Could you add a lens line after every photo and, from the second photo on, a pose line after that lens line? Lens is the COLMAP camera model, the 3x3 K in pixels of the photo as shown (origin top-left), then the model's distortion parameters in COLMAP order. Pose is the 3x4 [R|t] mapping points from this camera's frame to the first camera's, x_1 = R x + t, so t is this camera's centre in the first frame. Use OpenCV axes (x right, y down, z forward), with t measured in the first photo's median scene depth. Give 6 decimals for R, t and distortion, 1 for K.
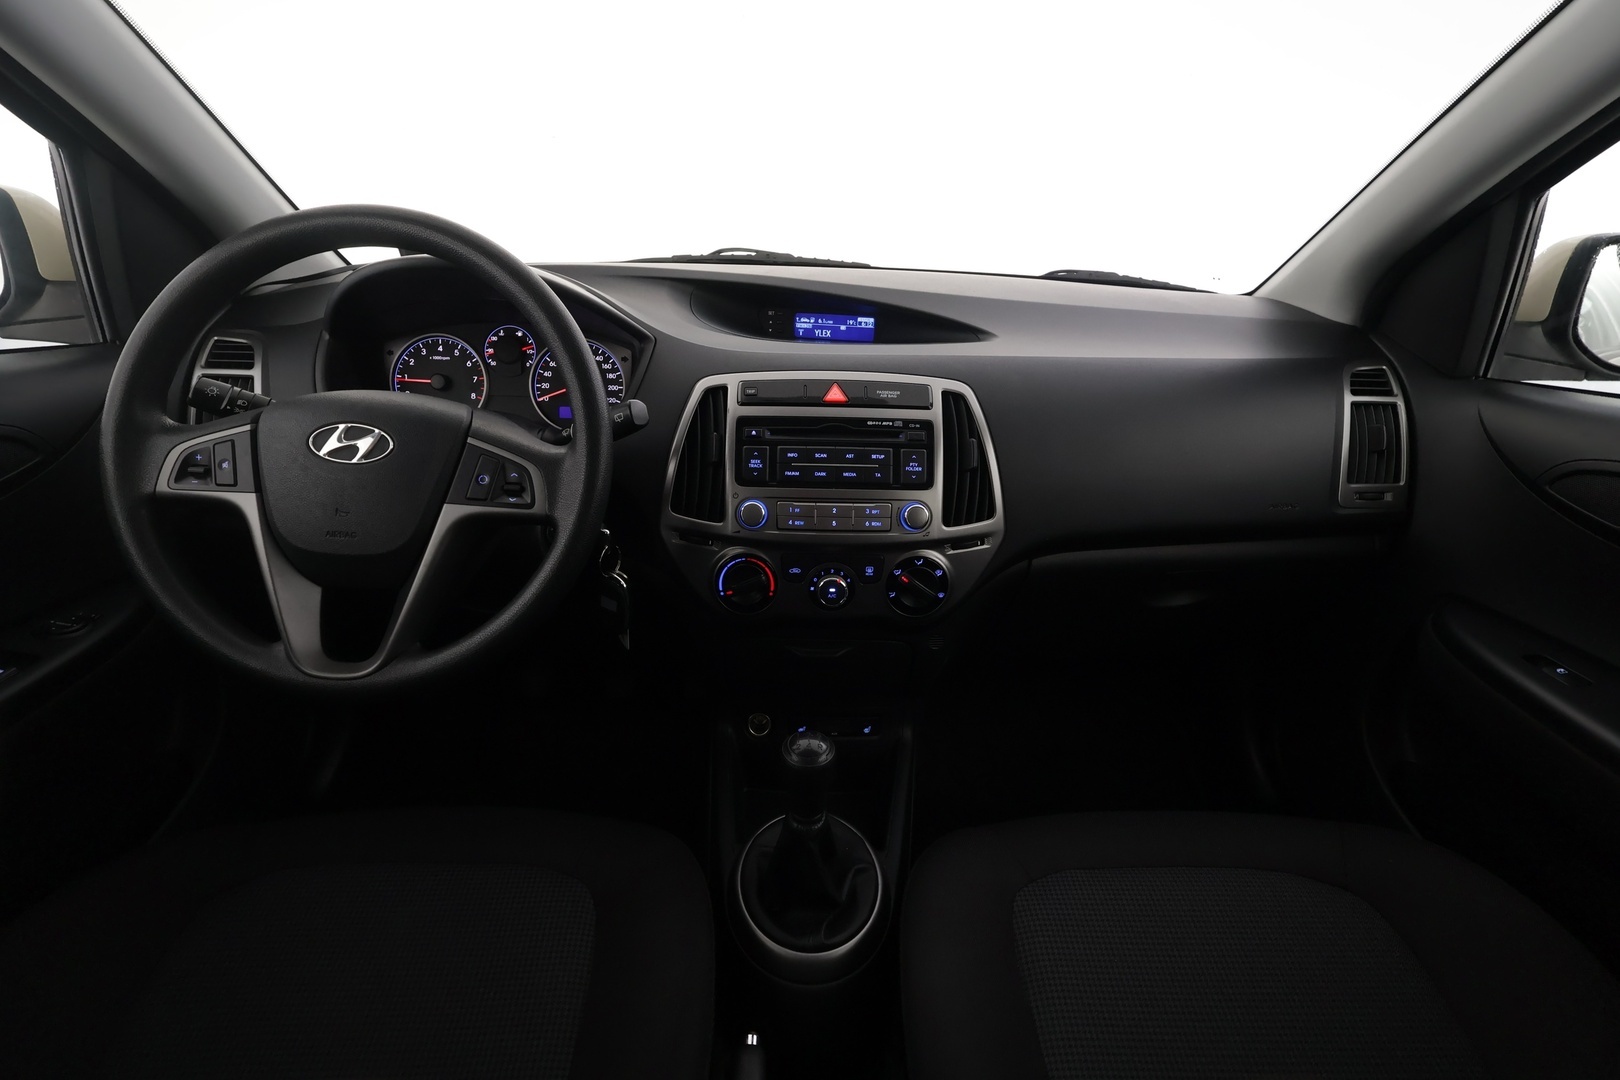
lens RADIAL K [[747.7, 0, 810.0], [0, 747.7, 540.0], [0, 0, 1]] dist [0.001401, 0.000241]
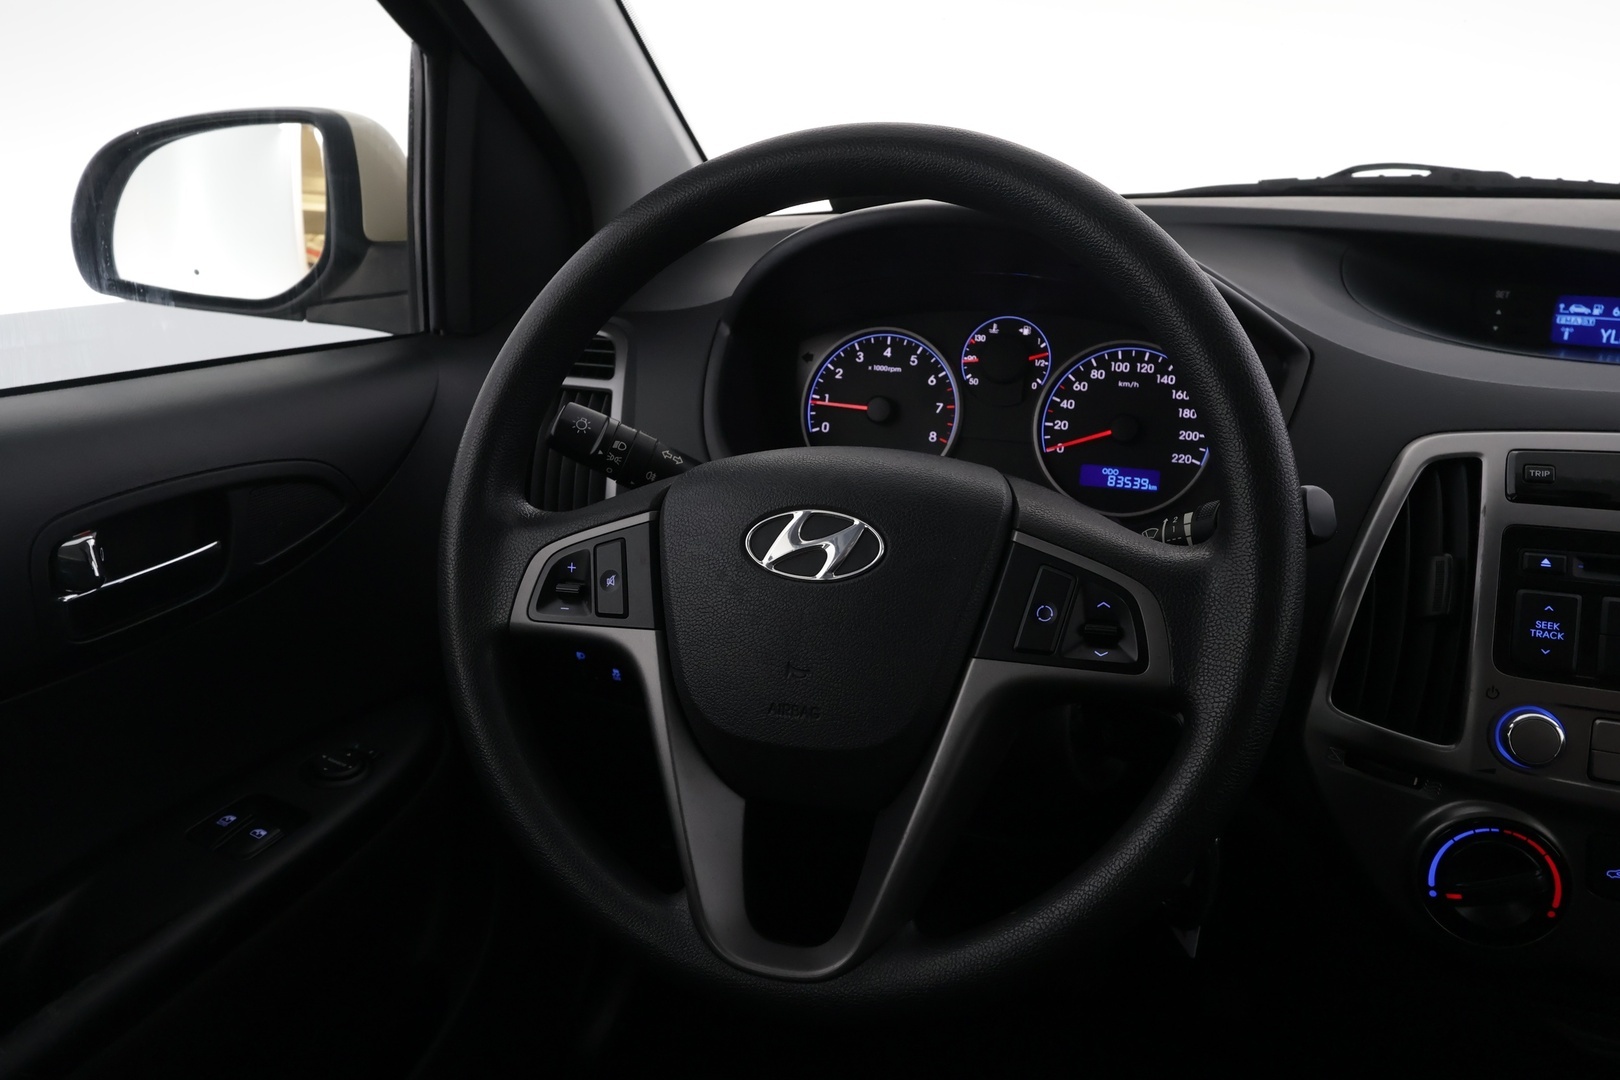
lens RADIAL K [[1276.9, 0, 810.0], [0, 1276.9, 540.0], [0, 0, 1]] dist [0.005122, -0.000544]
pose [[0.925429, 0.085858, -0.369065, -0.198405], [-0.113898, 0.991978, -0.054829, -0.059031], [0.361397, 0.092776, 0.927785, 0.088340]]
